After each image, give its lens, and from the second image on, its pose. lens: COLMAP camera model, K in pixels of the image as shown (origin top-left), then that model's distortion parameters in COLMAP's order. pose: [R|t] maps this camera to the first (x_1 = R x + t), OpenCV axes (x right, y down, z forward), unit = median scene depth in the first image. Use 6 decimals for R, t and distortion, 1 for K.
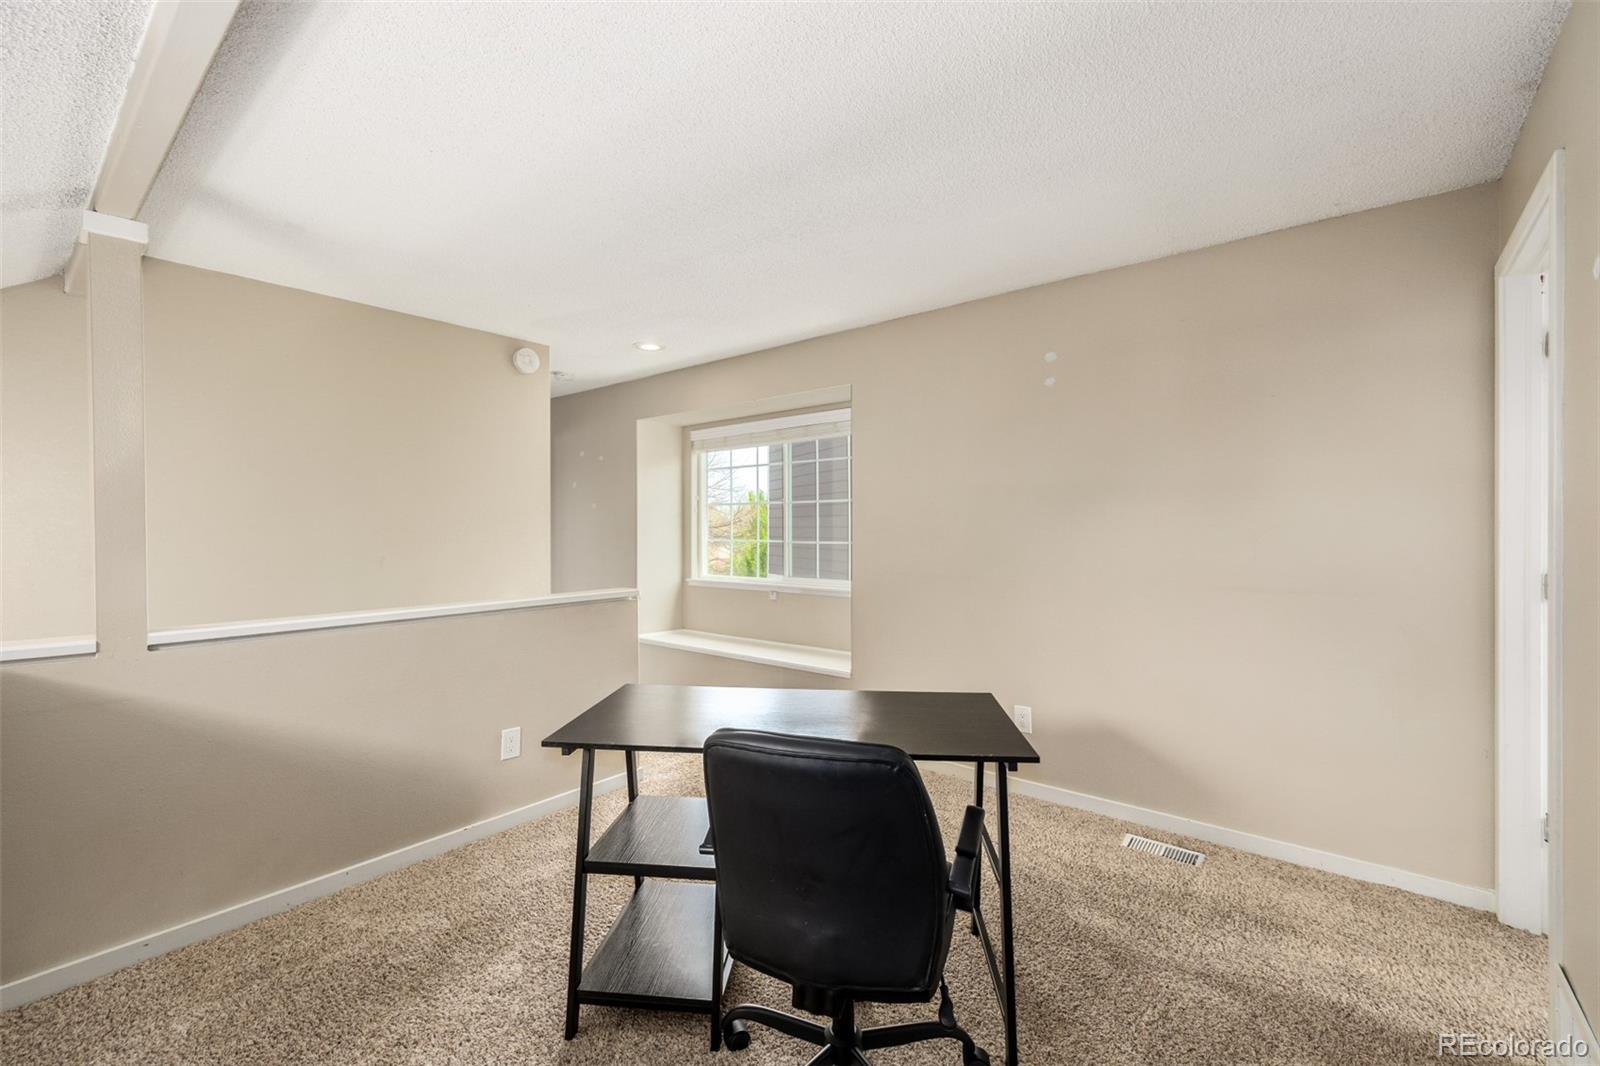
lens RADIAL K [[679.4, 0, 793.2], [0, 679.4, 532.3], [0, 0, 1]] dist [0.001692, 0.000080]
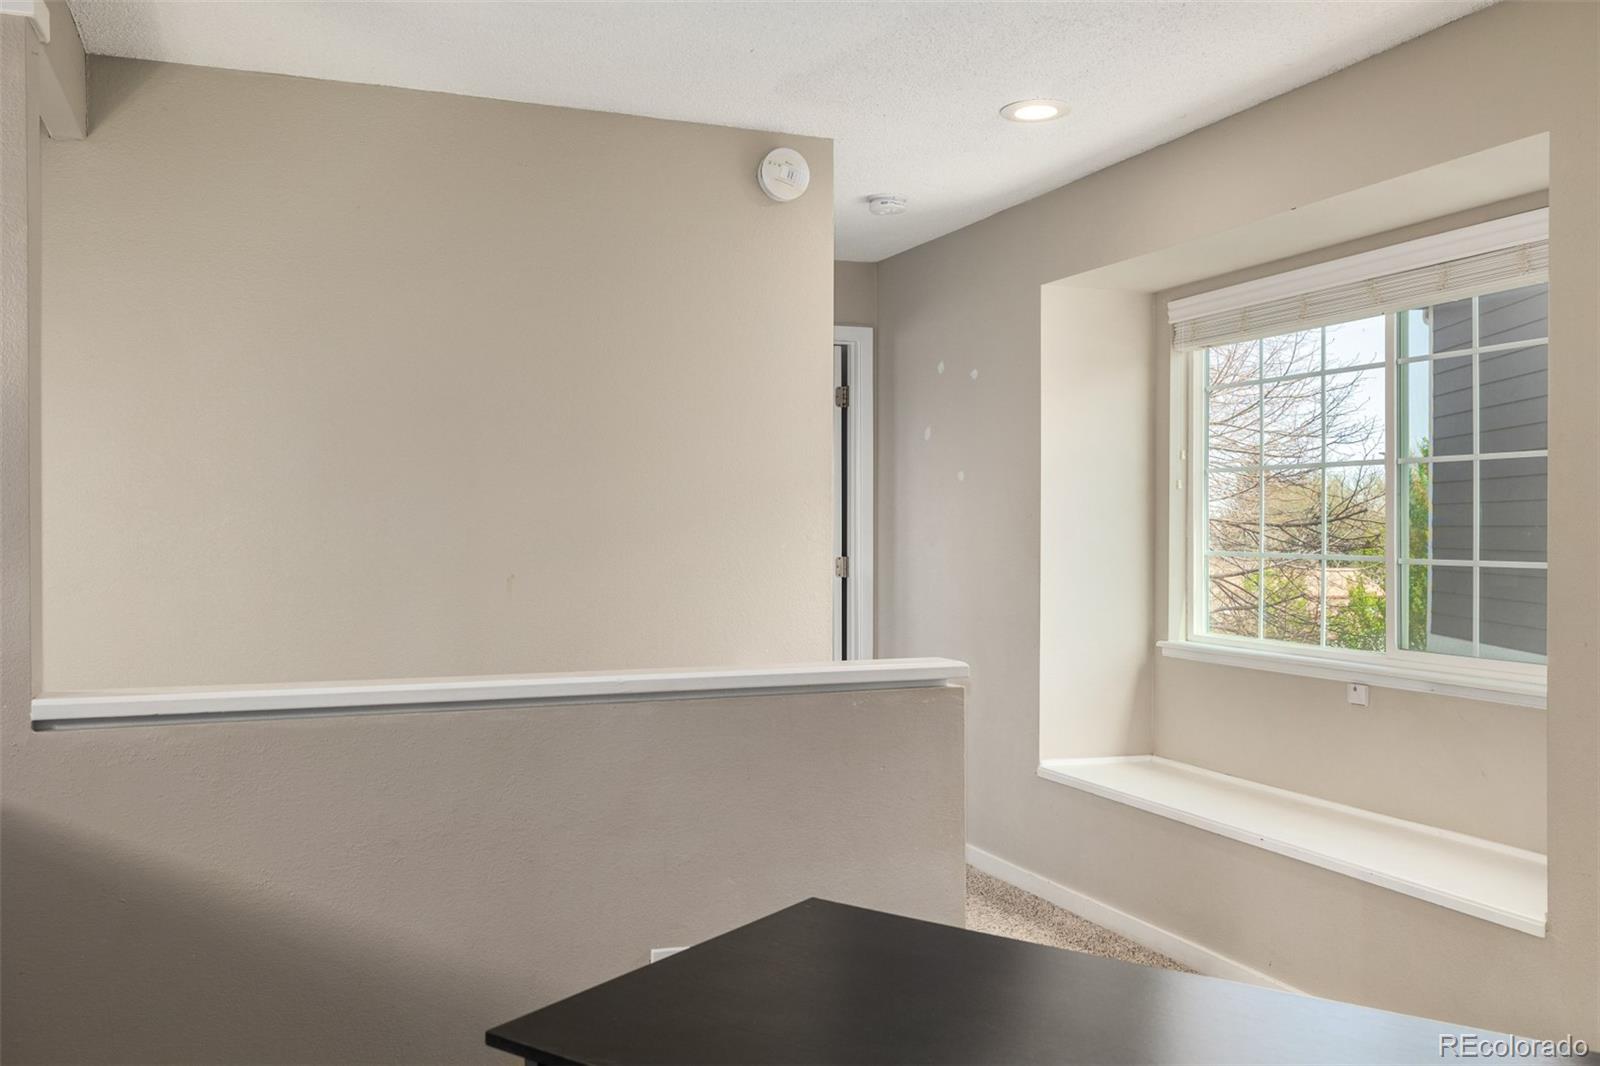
lens RADIAL K [[1368.4, 0, 794.4], [0, 1368.4, 523.1], [0, 0, 1]] dist [-0.011102, -0.012080]
pose [[0.875978, 0.003541, -0.482337, 0.069901], [-0.007924, 0.999944, -0.007050, 0.001346], [0.482285, 0.009998, 0.875957, 0.132345]]
